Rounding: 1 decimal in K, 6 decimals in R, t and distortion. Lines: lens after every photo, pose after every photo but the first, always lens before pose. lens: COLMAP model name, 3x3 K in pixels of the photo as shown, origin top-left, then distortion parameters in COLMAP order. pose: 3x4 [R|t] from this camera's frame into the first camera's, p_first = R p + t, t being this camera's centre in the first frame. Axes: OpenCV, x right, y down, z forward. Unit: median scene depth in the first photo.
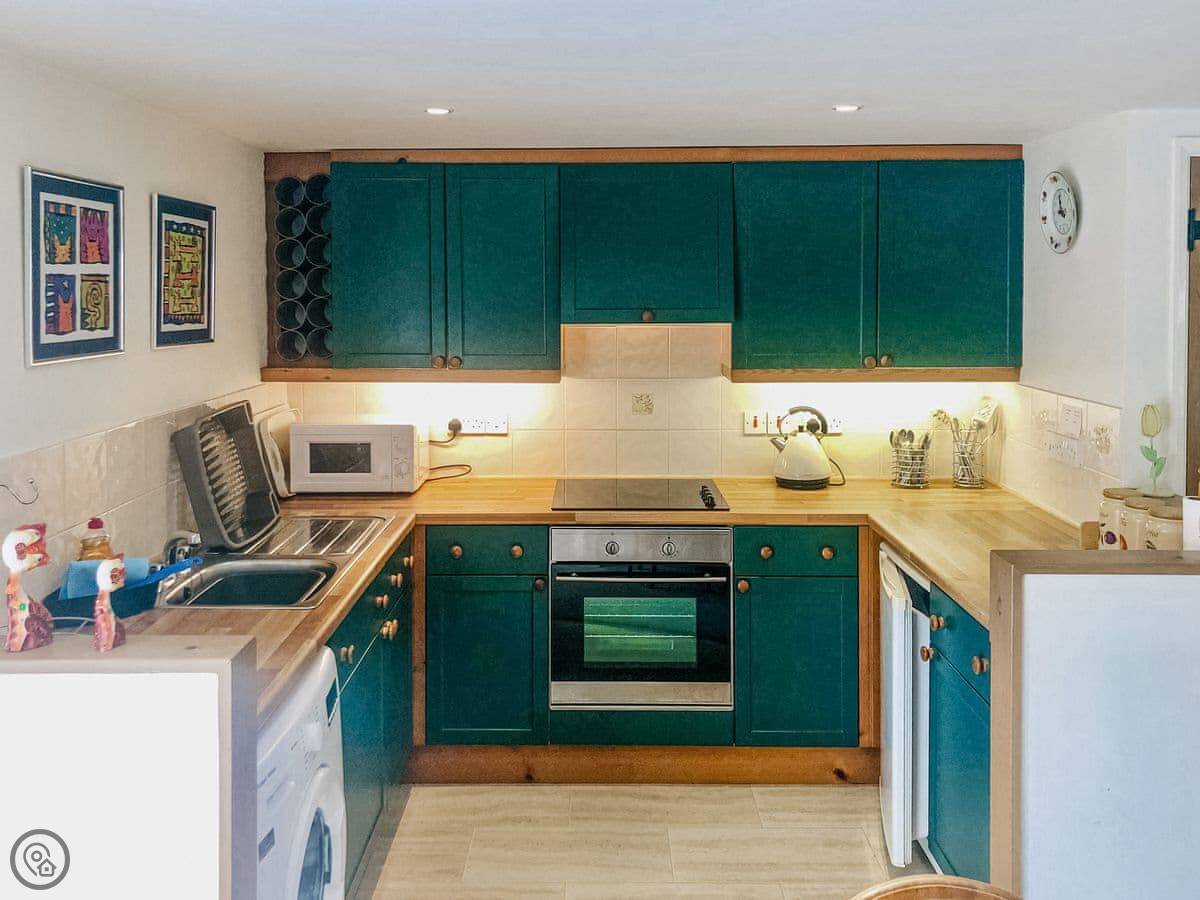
lens RADIAL K [[927.3, 0, 605.2], [0, 927.3, 461.1], [0, 0, 1]] dist [0.013809, 0.008810]
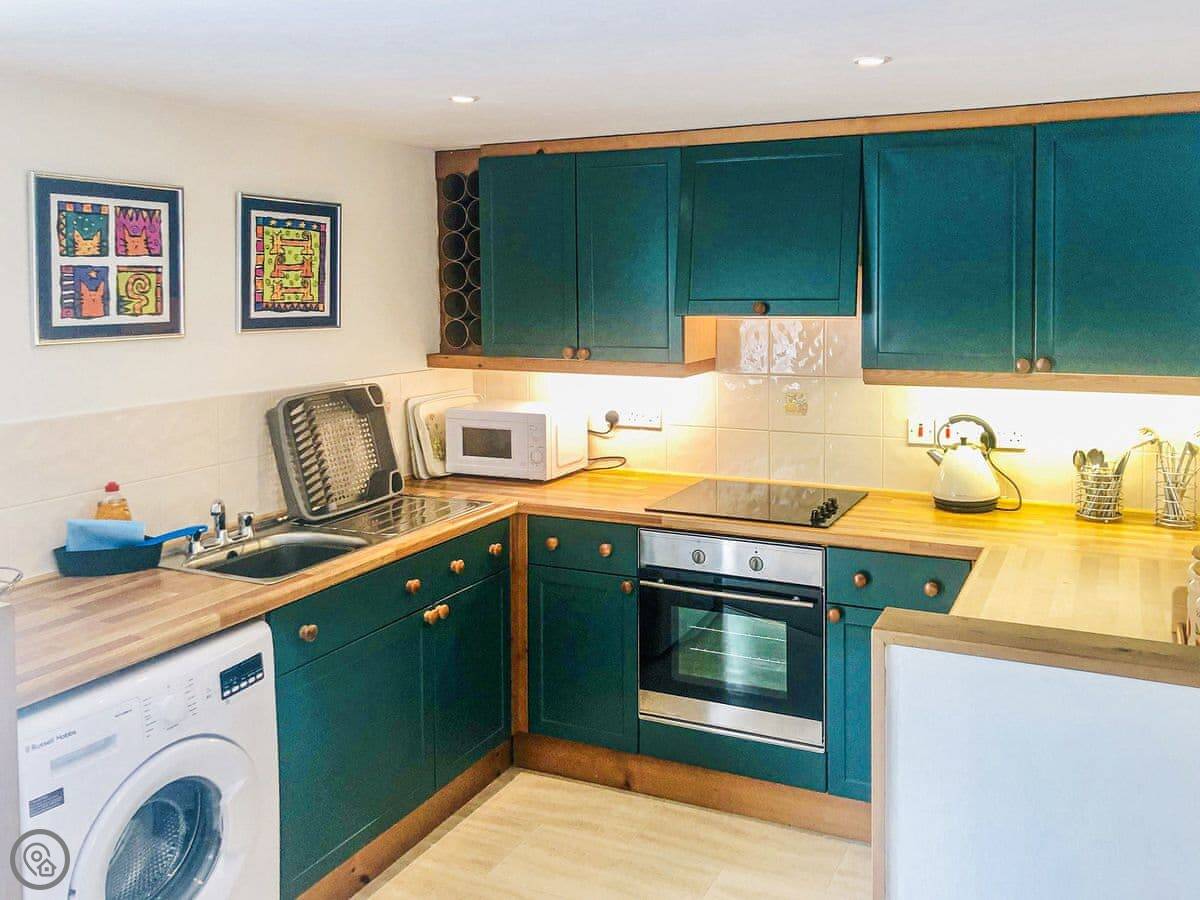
lens RADIAL K [[927.3, 0, 610.3], [0, 927.3, 450.1], [0, 0, 1]] dist [0.013809, 0.008810]
pose [[0.934361, 0.062720, -0.350765, 0.238527], [-0.063793, 0.997927, 0.008509, -0.014863], [0.350572, 0.014426, 0.936425, 0.091993]]
